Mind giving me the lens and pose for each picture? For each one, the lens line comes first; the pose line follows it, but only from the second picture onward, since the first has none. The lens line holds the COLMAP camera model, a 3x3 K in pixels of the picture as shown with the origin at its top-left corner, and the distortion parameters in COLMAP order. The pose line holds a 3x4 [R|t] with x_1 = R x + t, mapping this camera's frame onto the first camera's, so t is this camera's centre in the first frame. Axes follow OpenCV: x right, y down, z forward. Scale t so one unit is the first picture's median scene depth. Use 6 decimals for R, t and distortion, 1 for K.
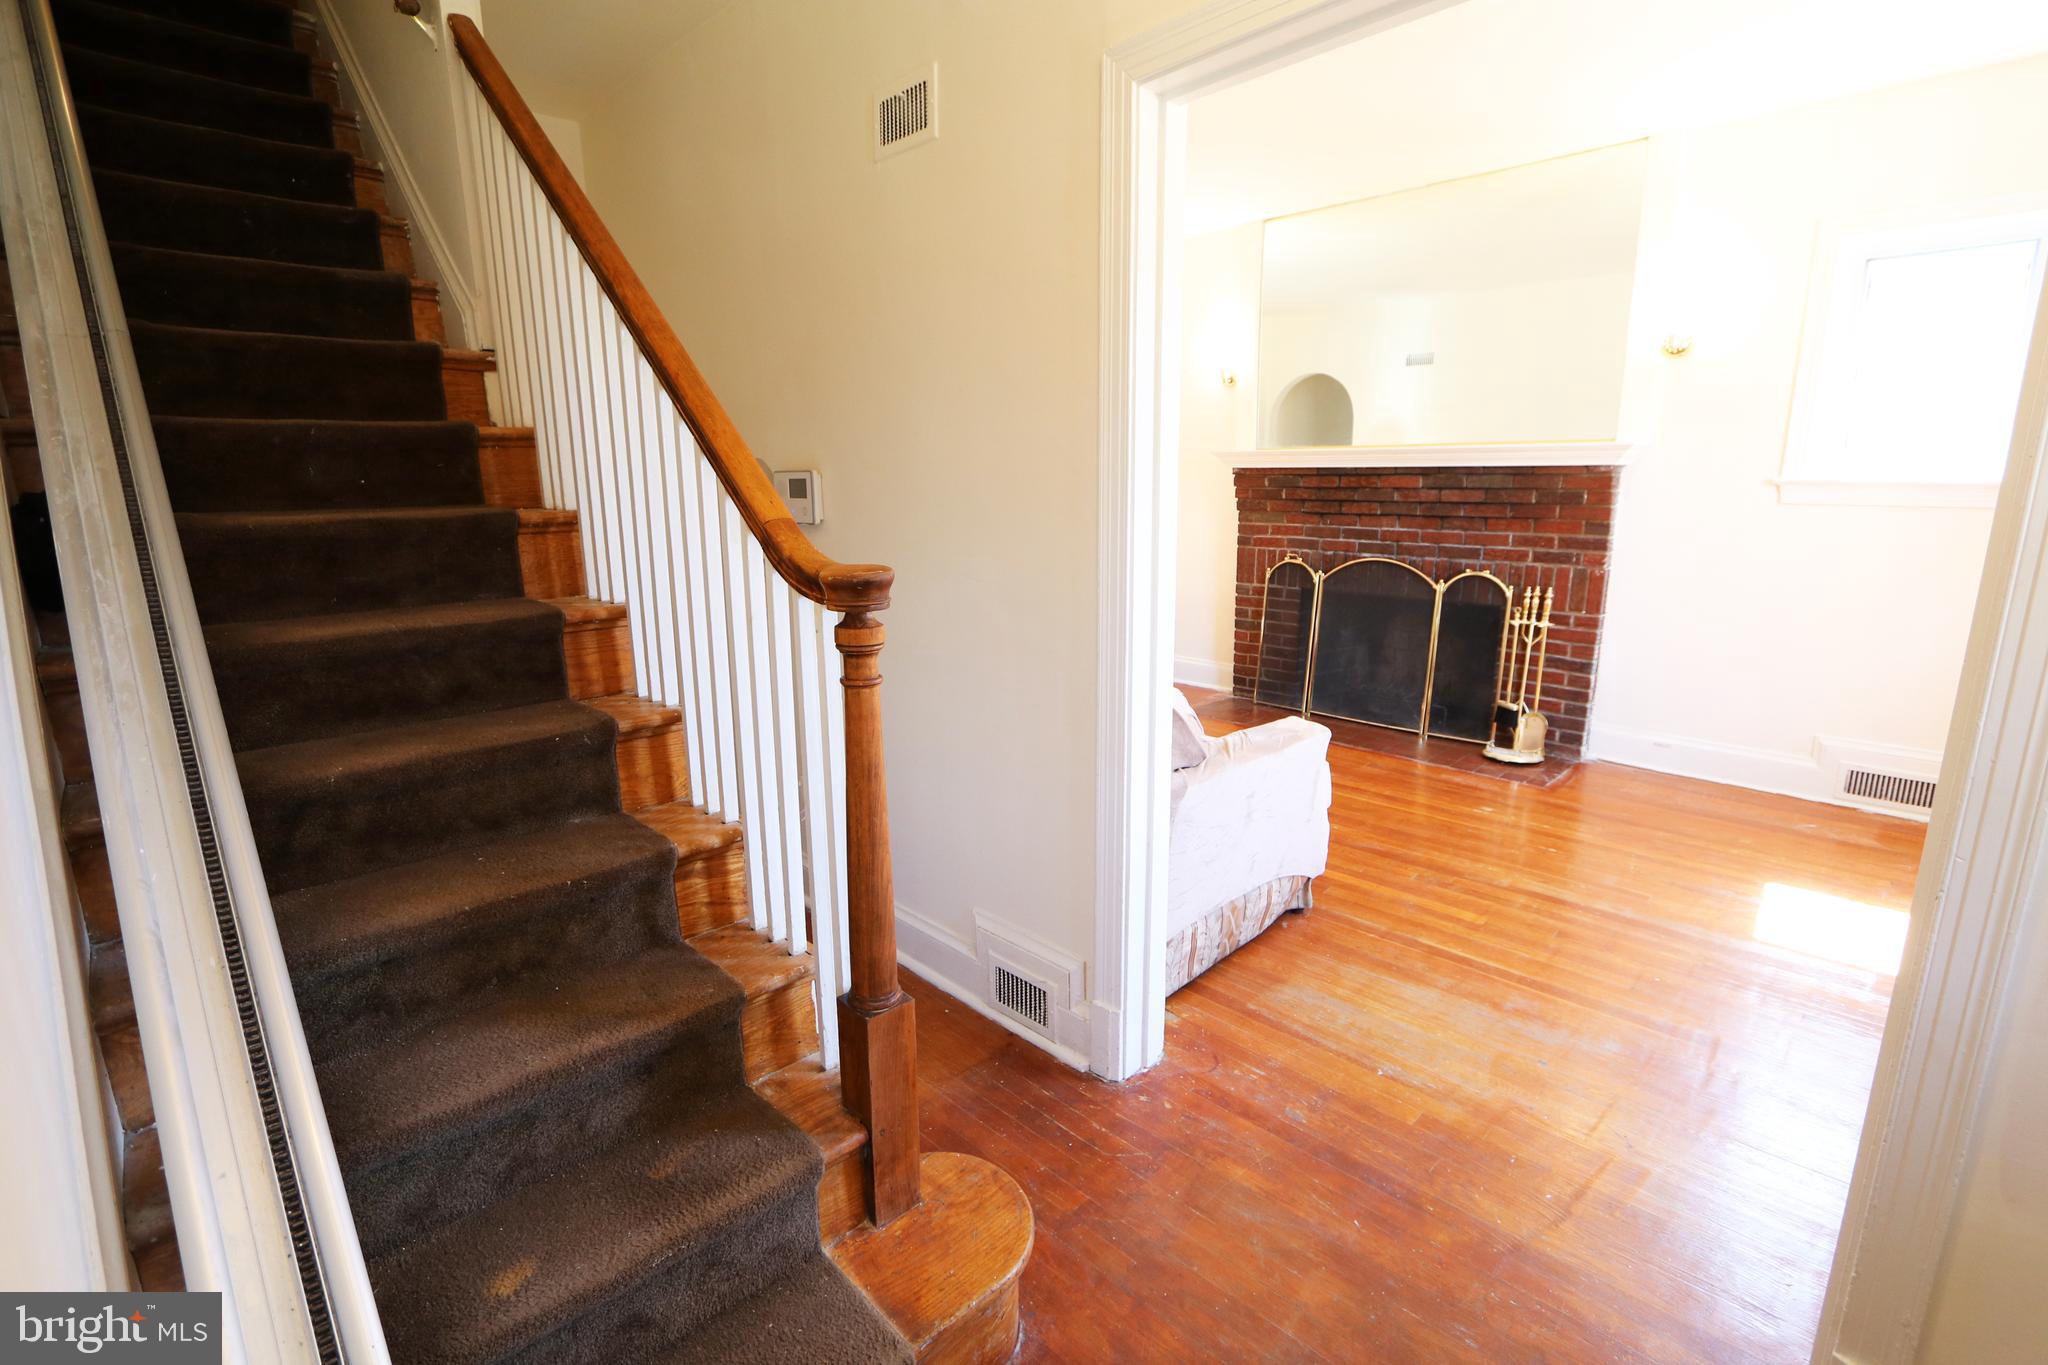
lens RADIAL K [[942.0, 0, 1024.0], [0, 942.0, 682.5], [0, 0, 1]] dist [-0.014386, -0.000004]
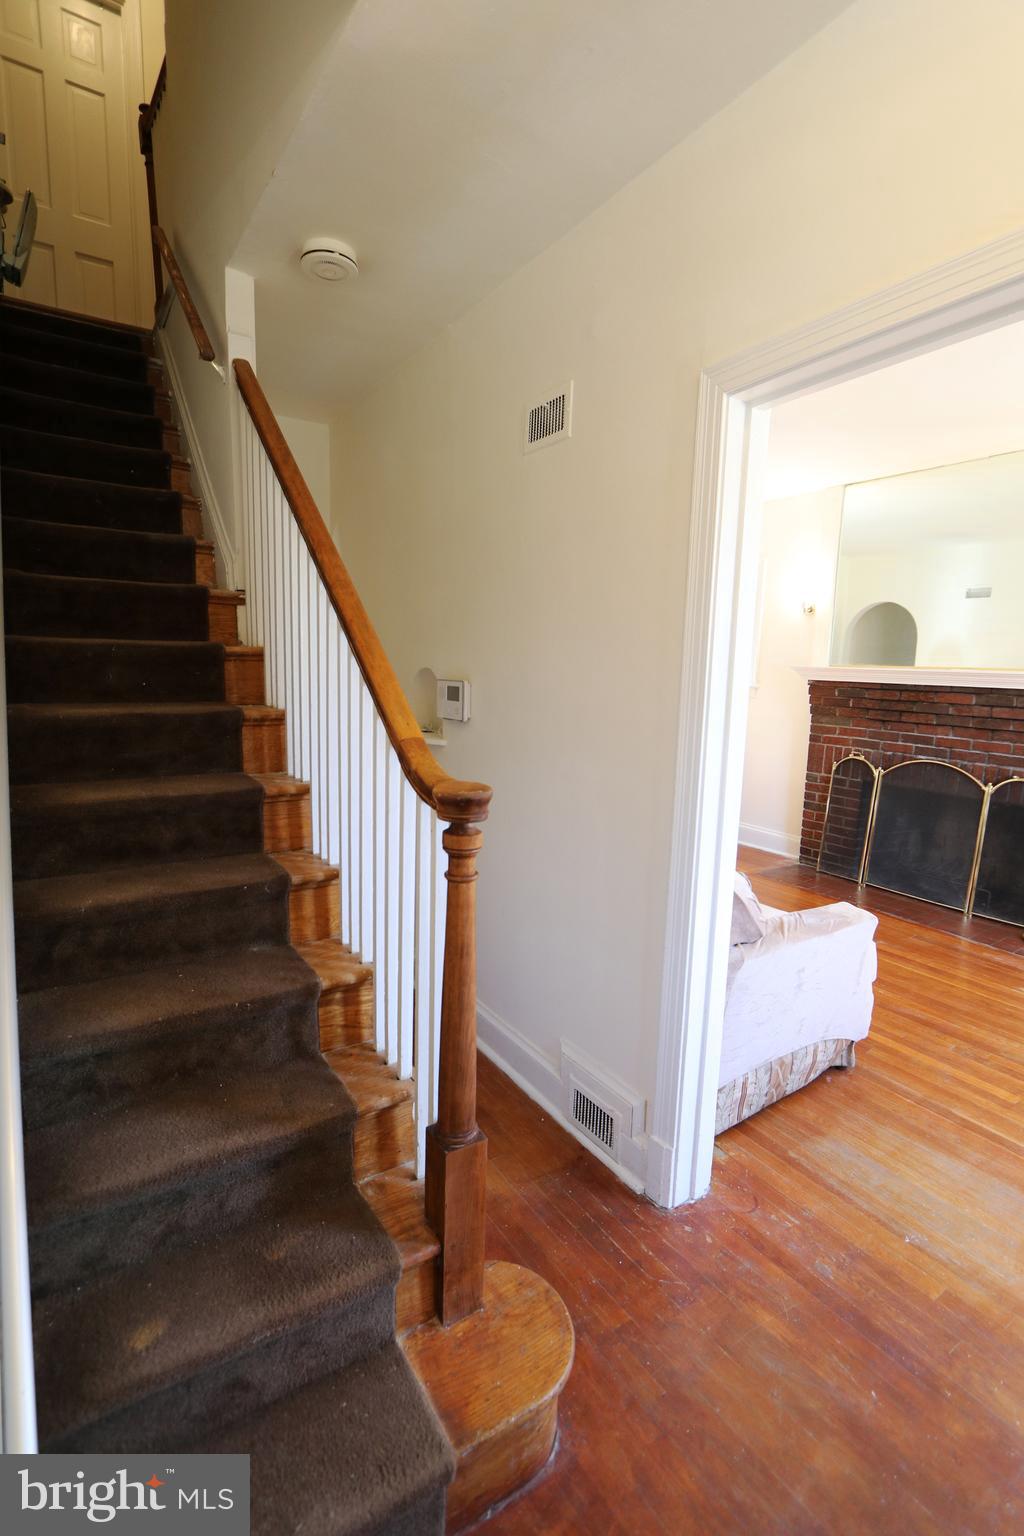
lens RADIAL K [[709.9, 0, 507.0], [0, 709.9, 776.0], [0, 0, 1]] dist [-0.012766, -0.000233]
pose [[0.980857, 0.063625, -0.184041, 0.018246], [-0.074747, 0.995732, -0.054134, -0.031934], [0.179811, 0.066854, 0.981427, 0.032658]]
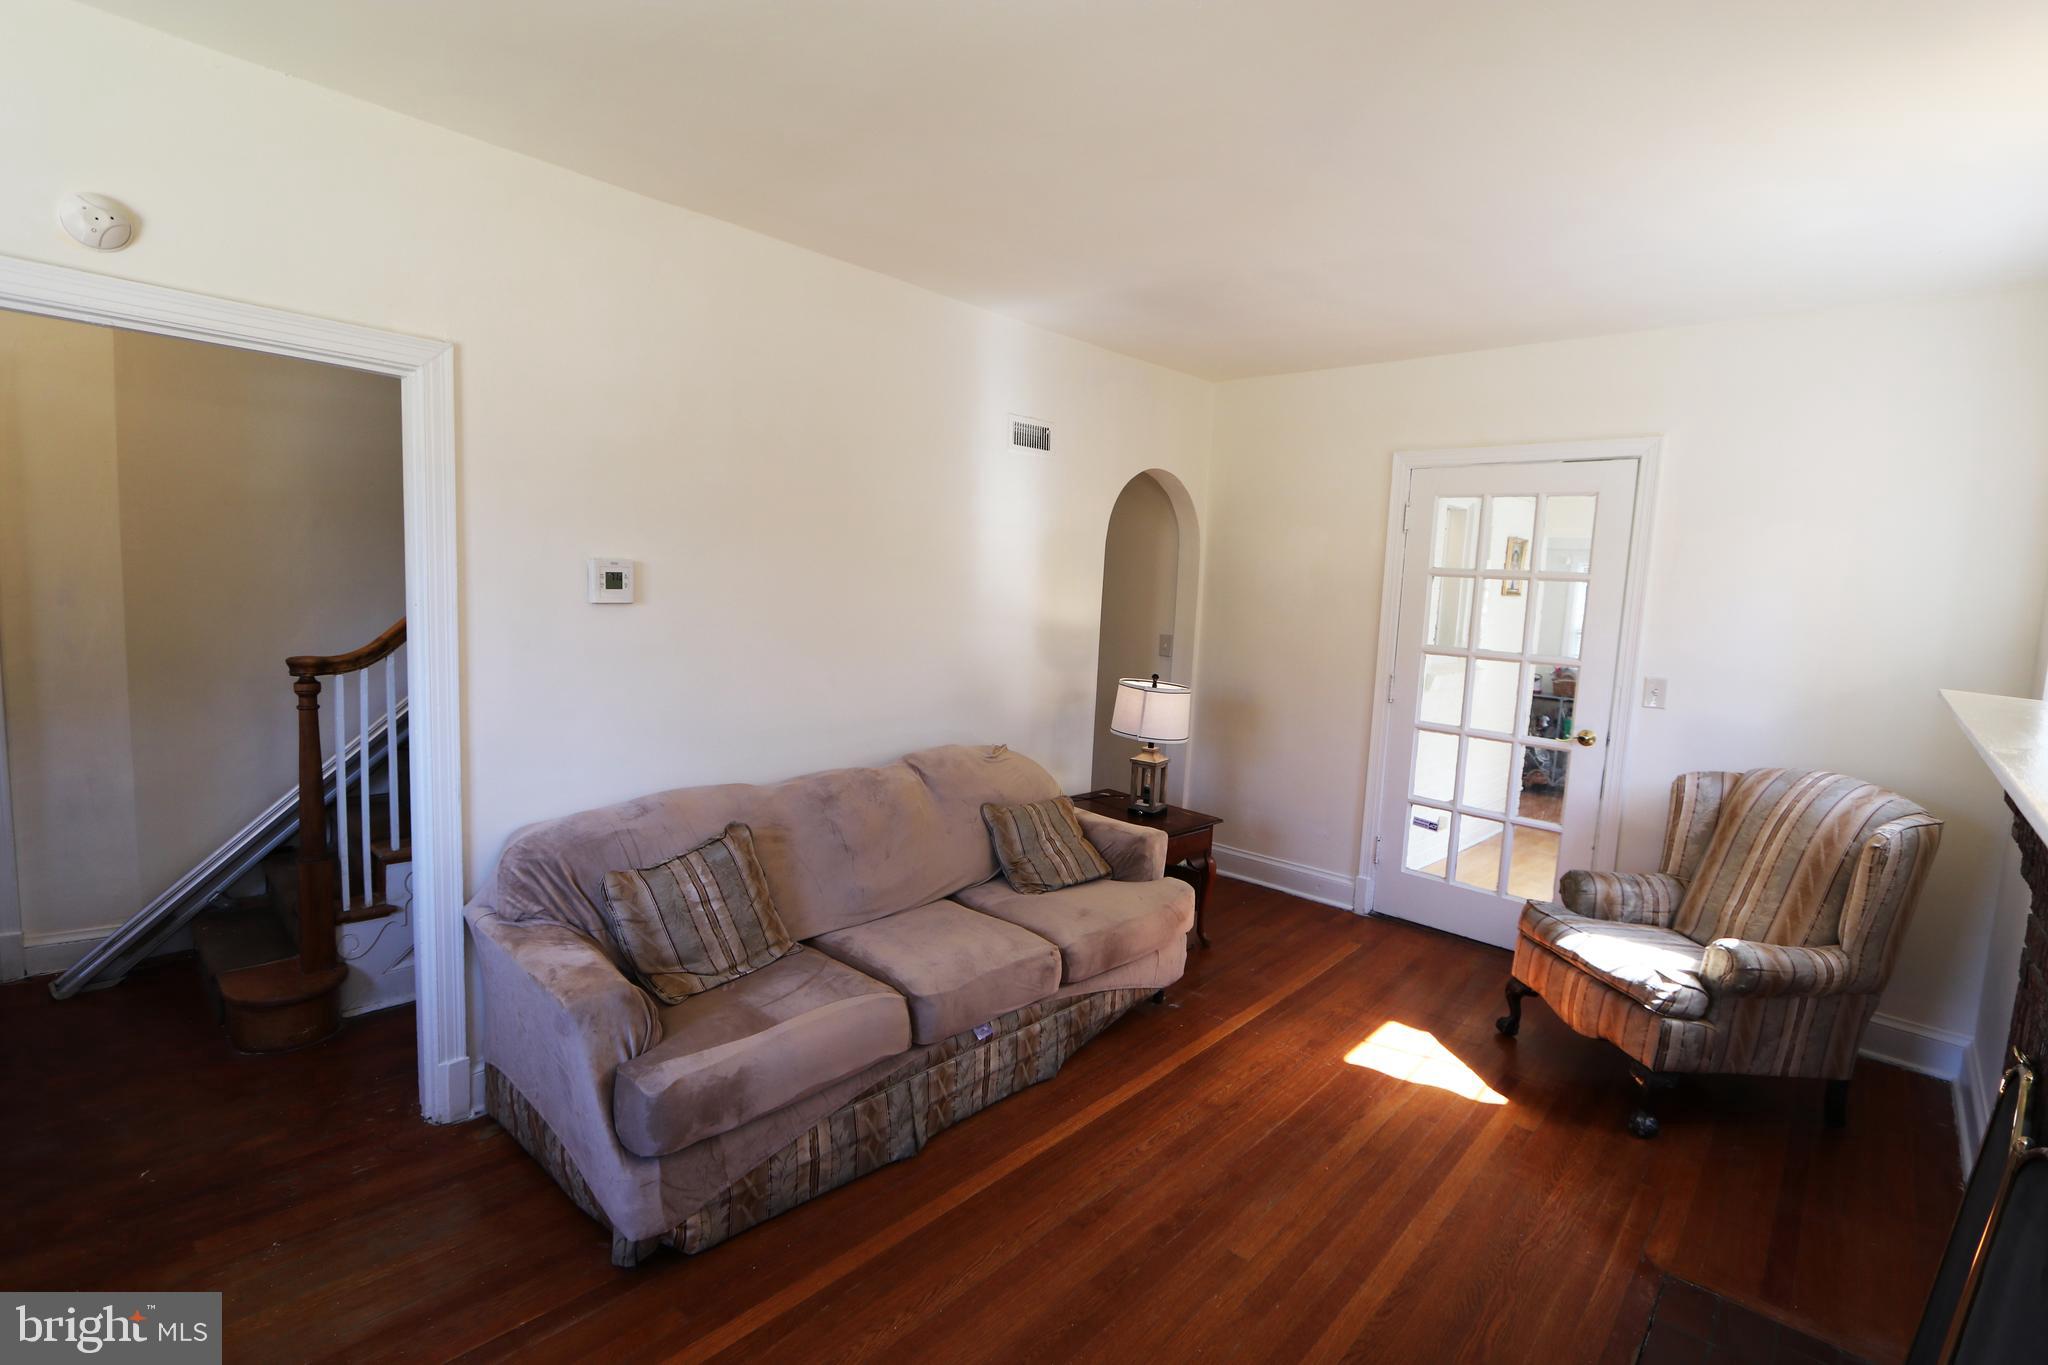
lens RADIAL K [[941.6, 0, 1021.7], [0, 941.6, 672.4], [0, 0, 1]] dist [-0.015717, 0.000411]
pose [[0.040254, 0.117891, -0.992210, 0.778779], [-0.260994, 0.959781, 0.103449, -0.284385], [0.964501, 0.254796, 0.069404, 0.901478]]
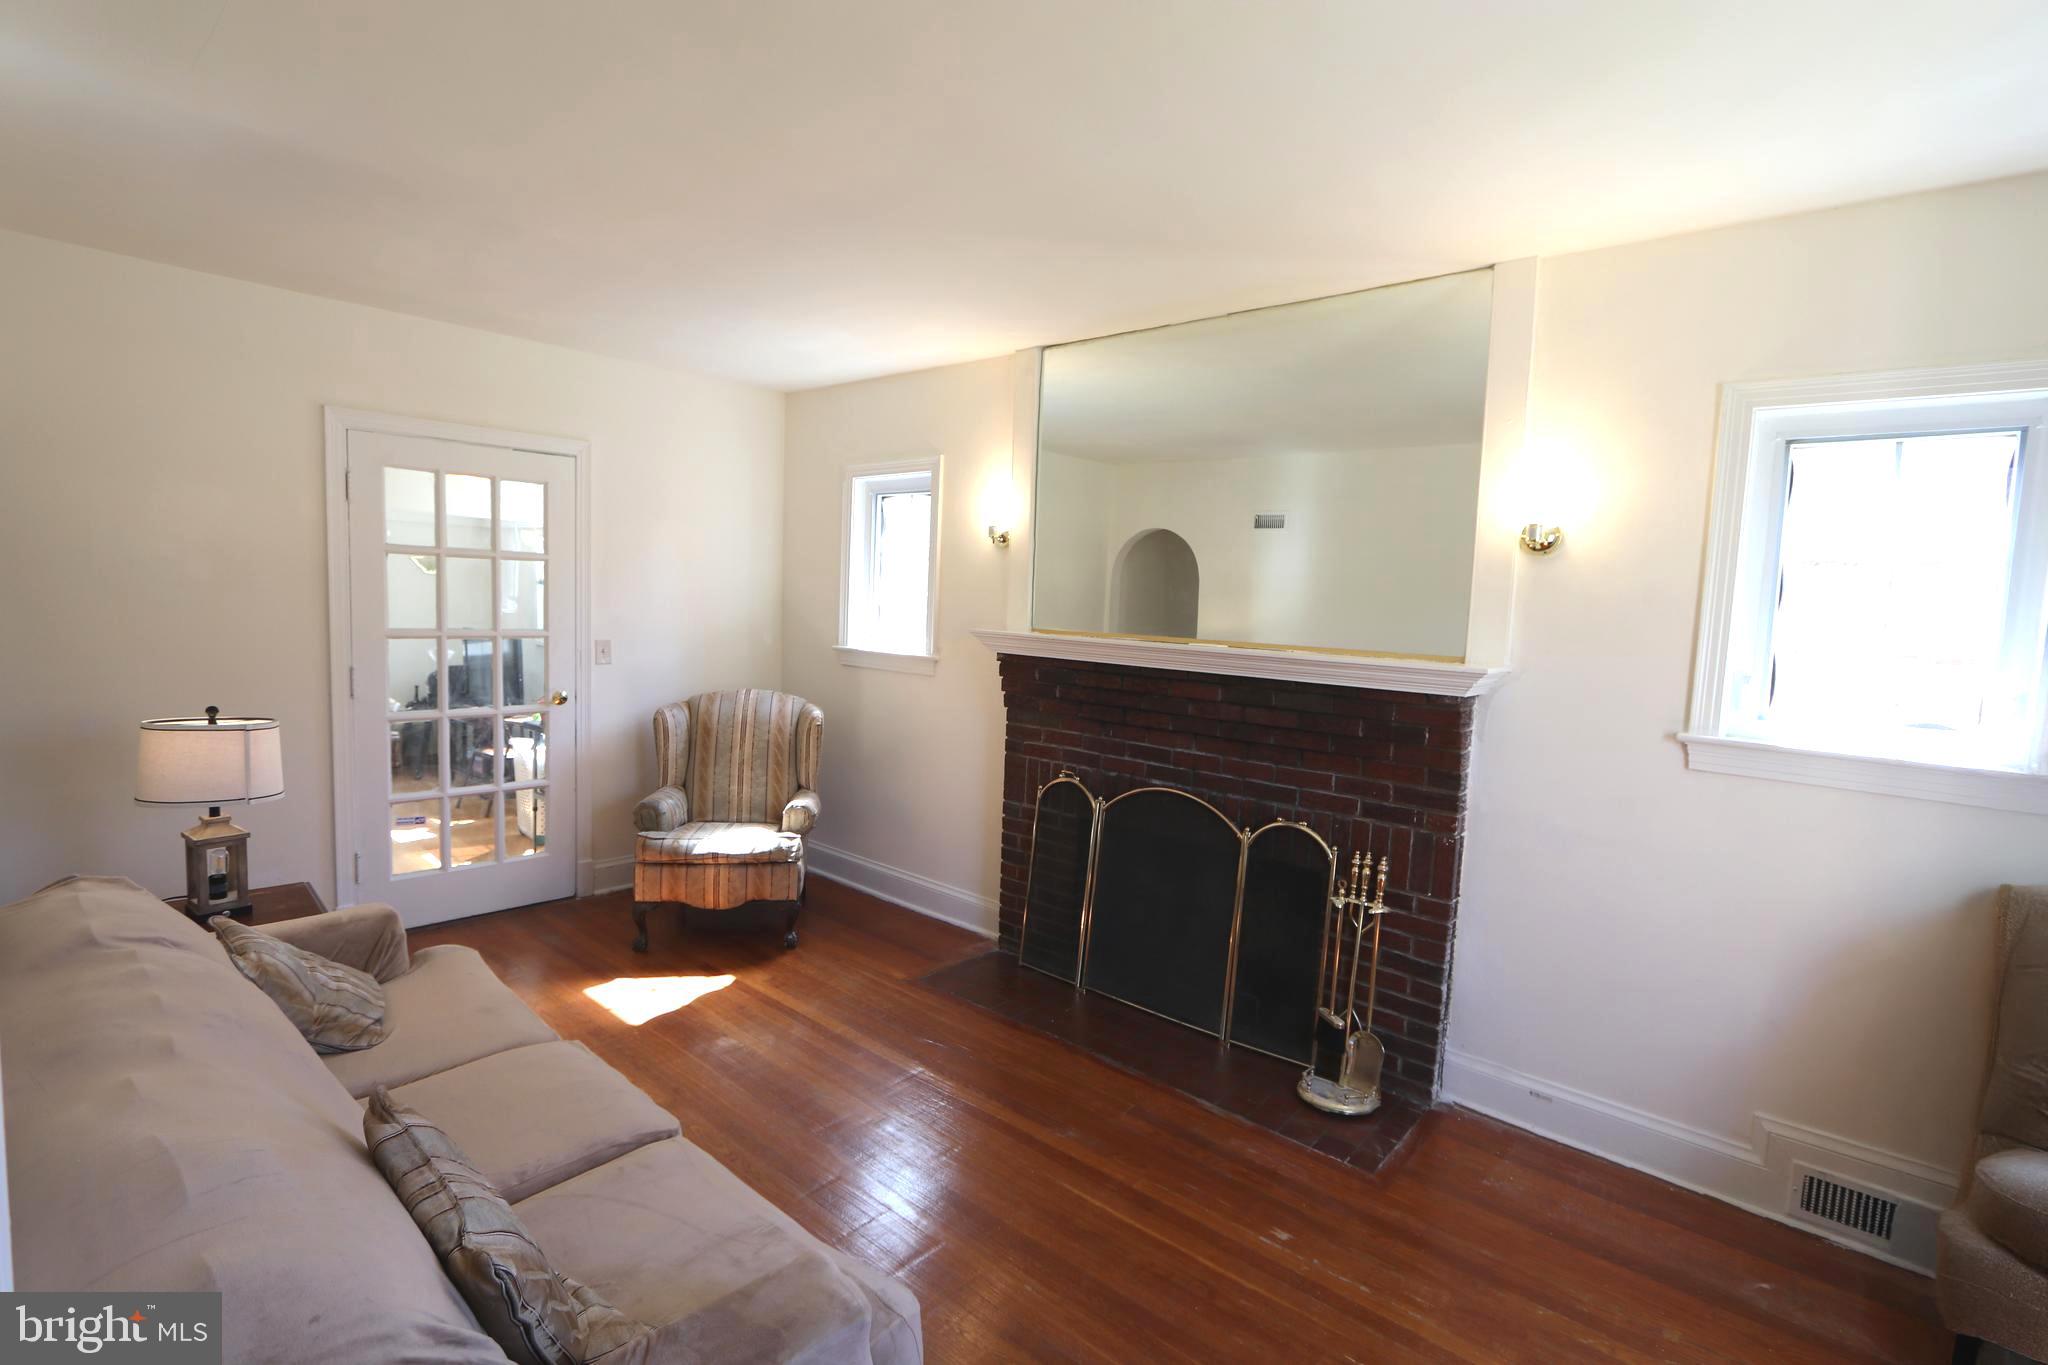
lens RADIAL K [[942.0, 0, 1024.0], [0, 942.0, 682.5], [0, 0, 1]] dist [-0.014386, -0.000004]
pose [[0.995091, 0.043447, 0.088913, 0.256417], [-0.031726, 0.991107, -0.129229, -0.153875], [-0.093737, 0.125773, 0.987621, 0.354601]]
